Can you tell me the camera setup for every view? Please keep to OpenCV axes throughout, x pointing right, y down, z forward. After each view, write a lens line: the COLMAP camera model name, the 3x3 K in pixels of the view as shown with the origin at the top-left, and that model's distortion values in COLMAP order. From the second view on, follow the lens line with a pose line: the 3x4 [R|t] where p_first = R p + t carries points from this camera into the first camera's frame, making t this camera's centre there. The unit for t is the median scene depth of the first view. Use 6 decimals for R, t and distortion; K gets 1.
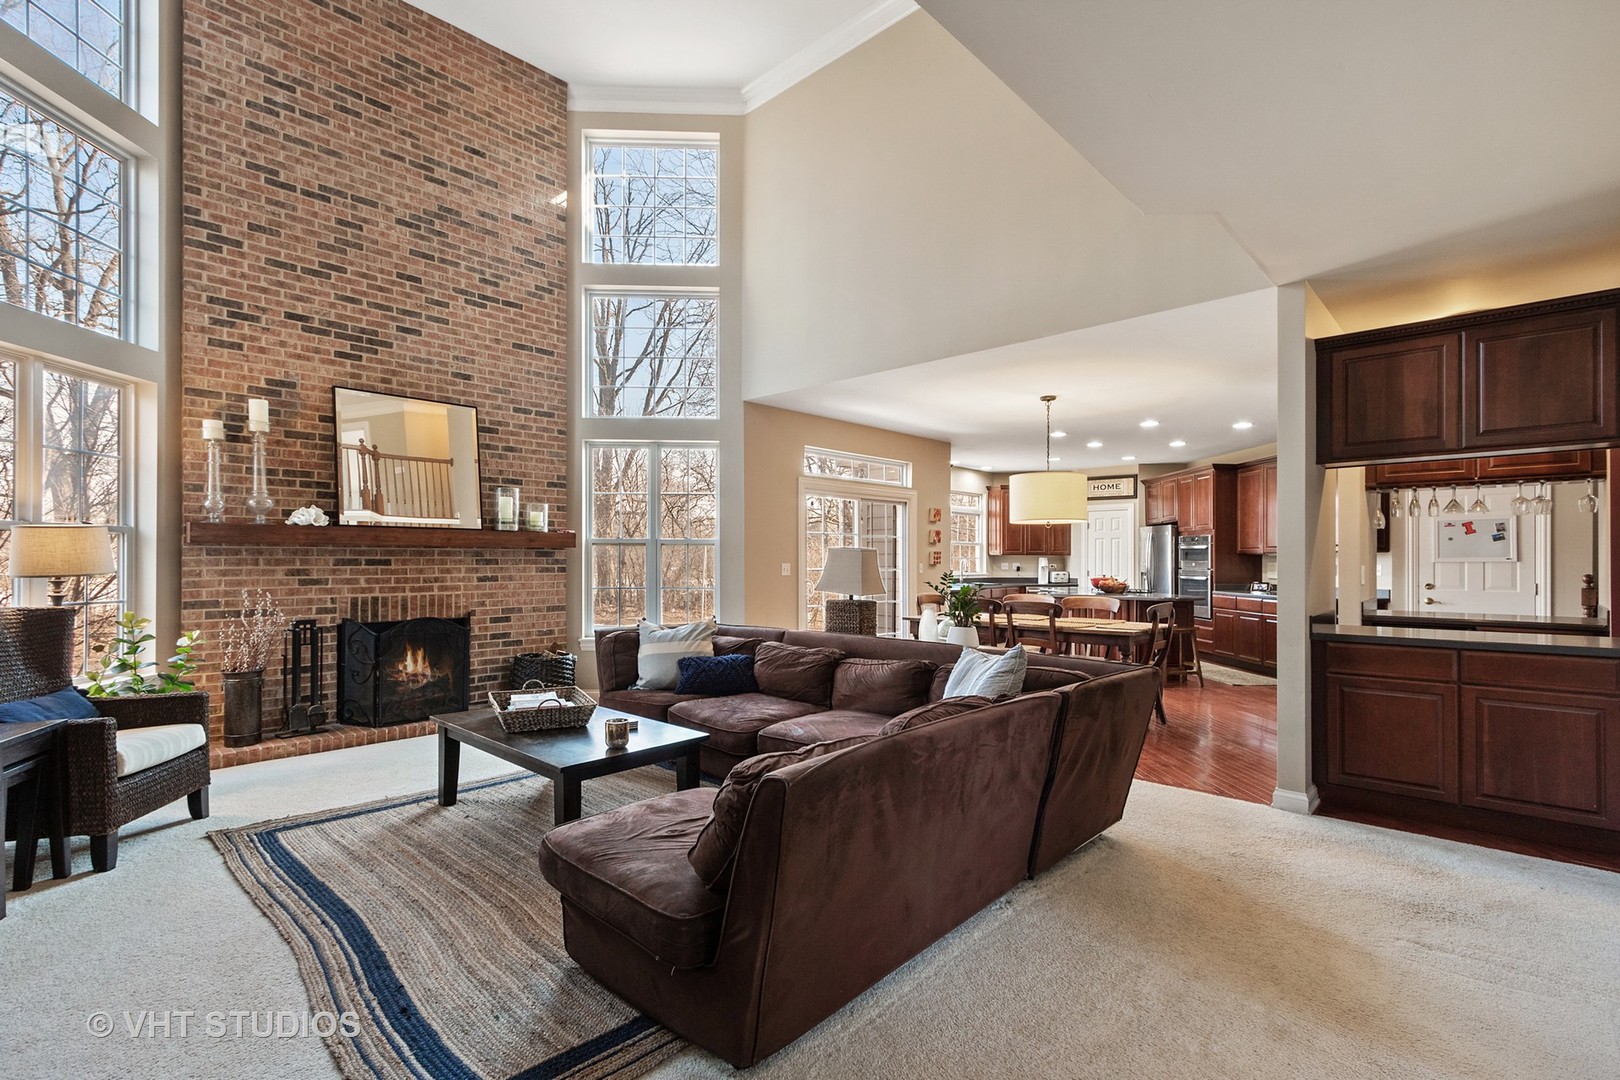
lens RADIAL K [[748.1, 0, 813.4], [0, 748.1, 553.1], [0, 0, 1]] dist [-0.000177, 0.000199]
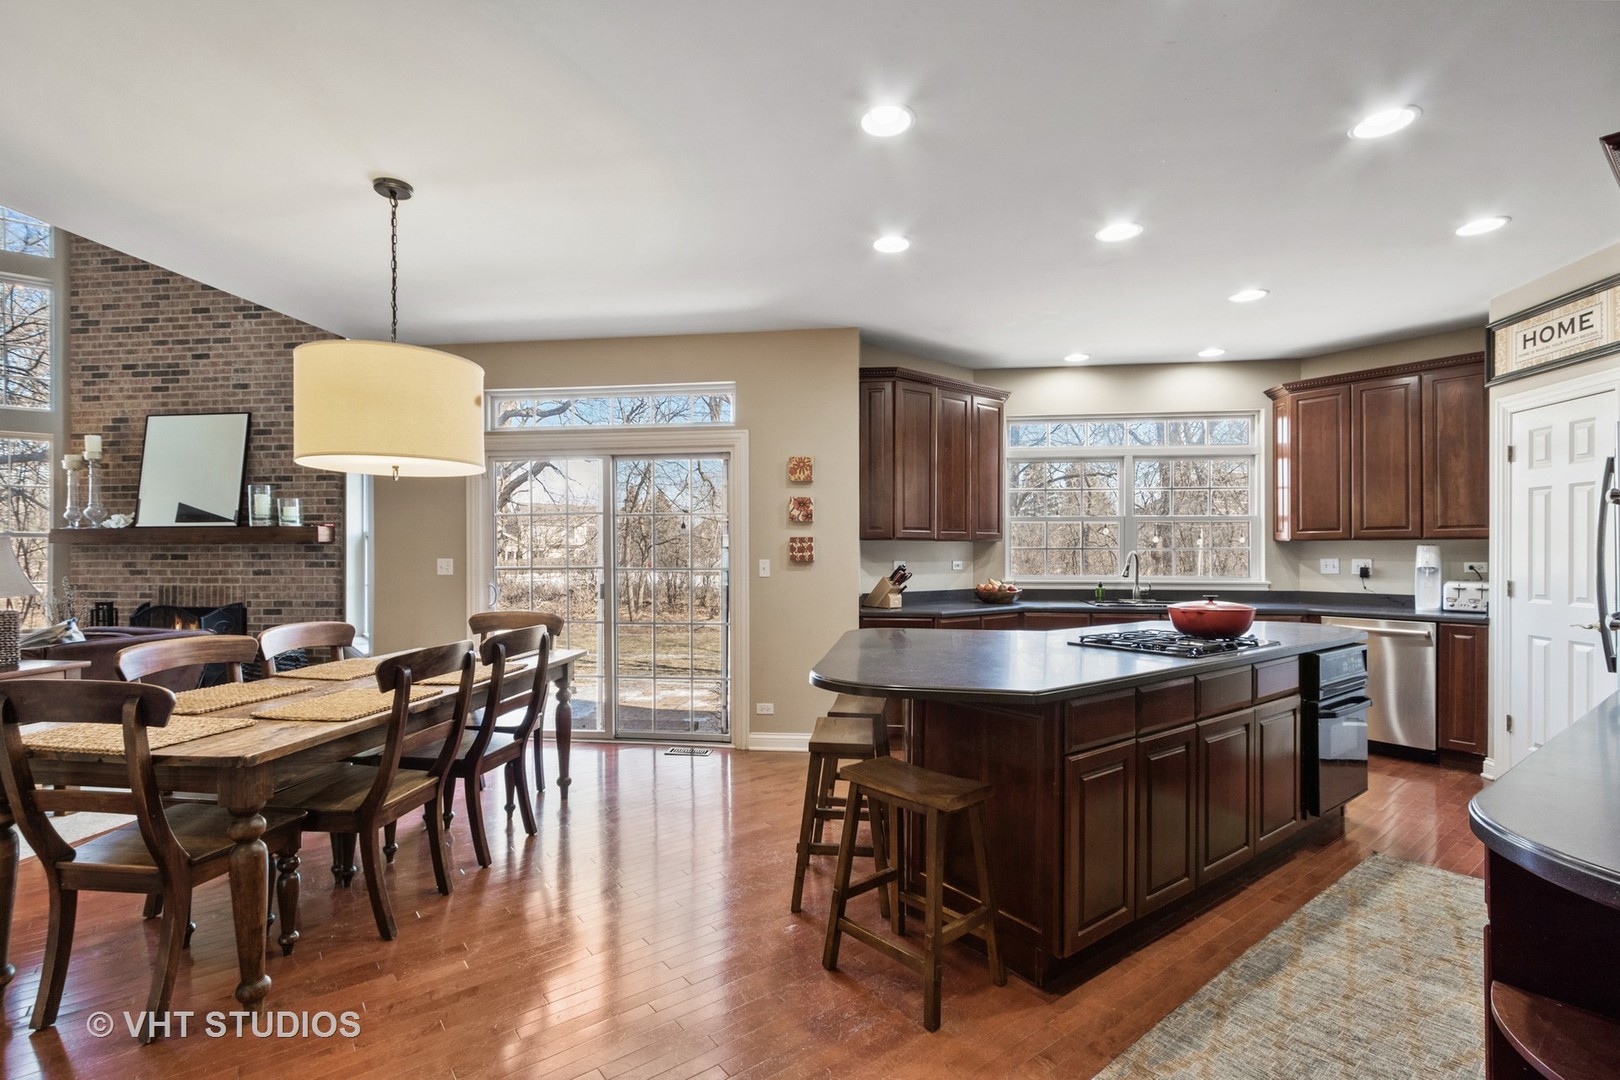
lens RADIAL K [[748.1, 0, 808.2], [0, 748.1, 549.1], [0, 0, 1]] dist [-0.000177, 0.000199]
pose [[0.585020, -0.006678, -0.810991, 0.924887], [0.010085, 0.999949, -0.000959, 0.010473], [0.810956, -0.007618, 0.585057, 1.062753]]
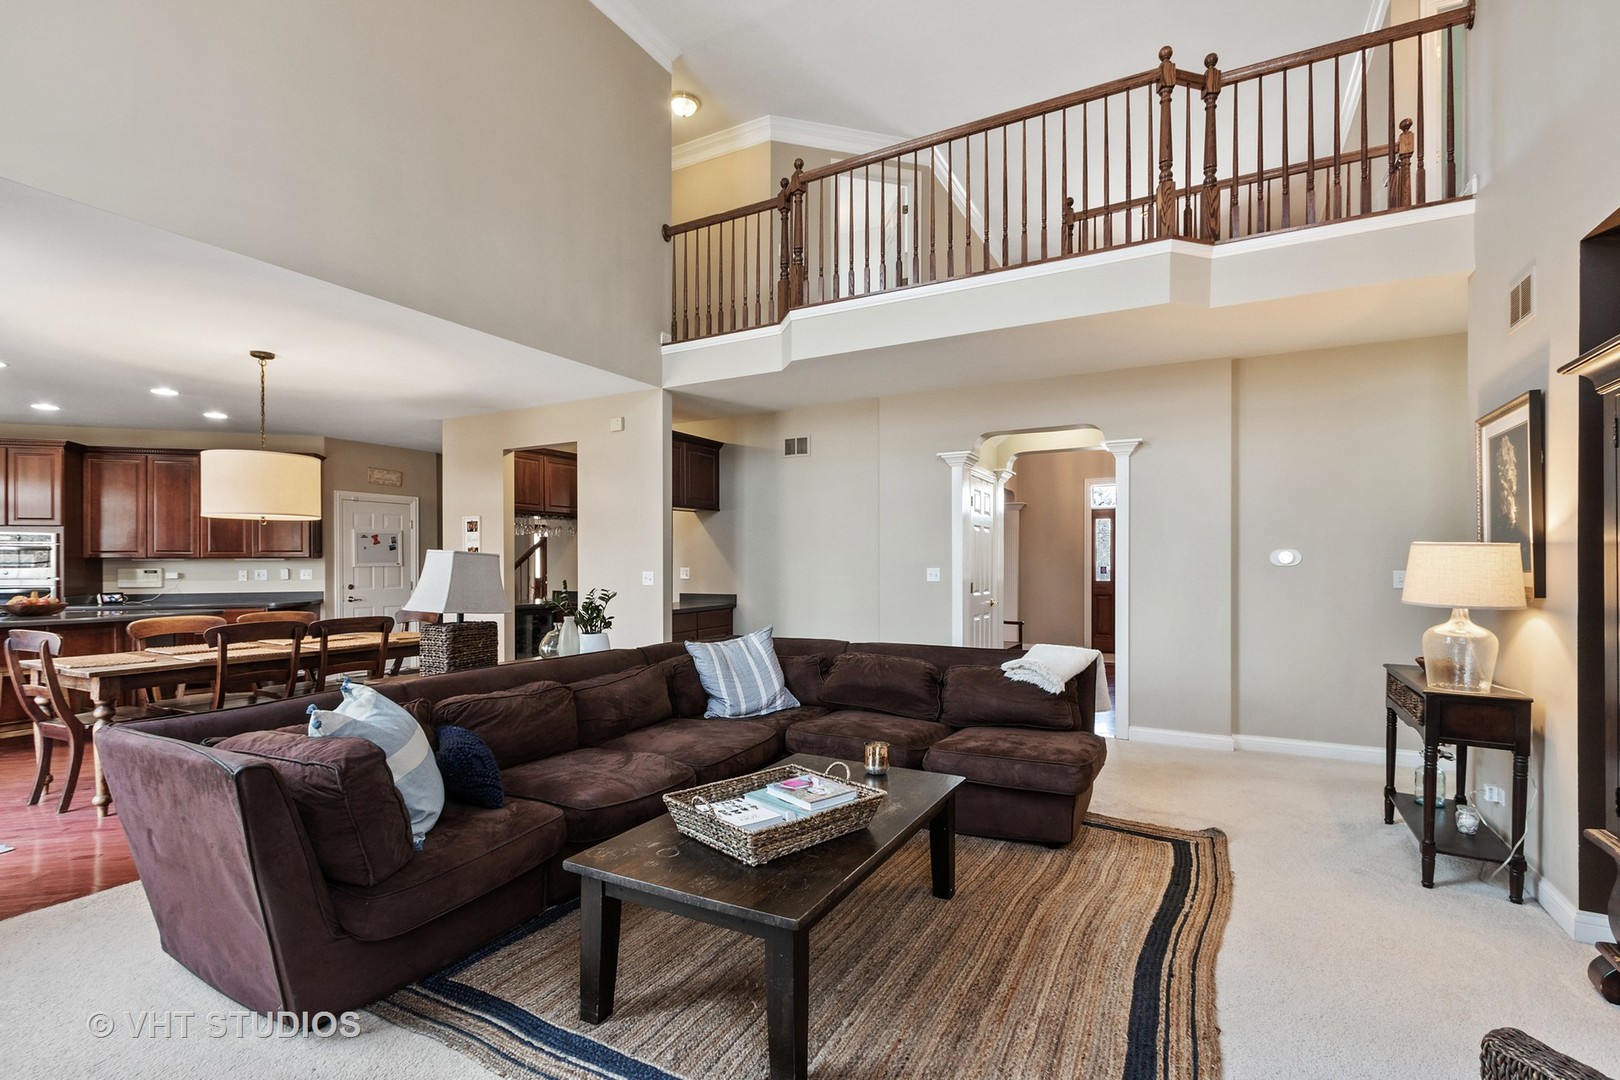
lens RADIAL K [[748.1, 0, 810.1], [0, 748.1, 556.7], [0, 0, 1]] dist [-0.000177, 0.000199]
pose [[-0.253750, 0.006508, 0.967248, -0.635494], [-0.006875, 0.999940, -0.008531, 0.001055], [-0.967245, -0.008815, -0.253690, 0.741110]]
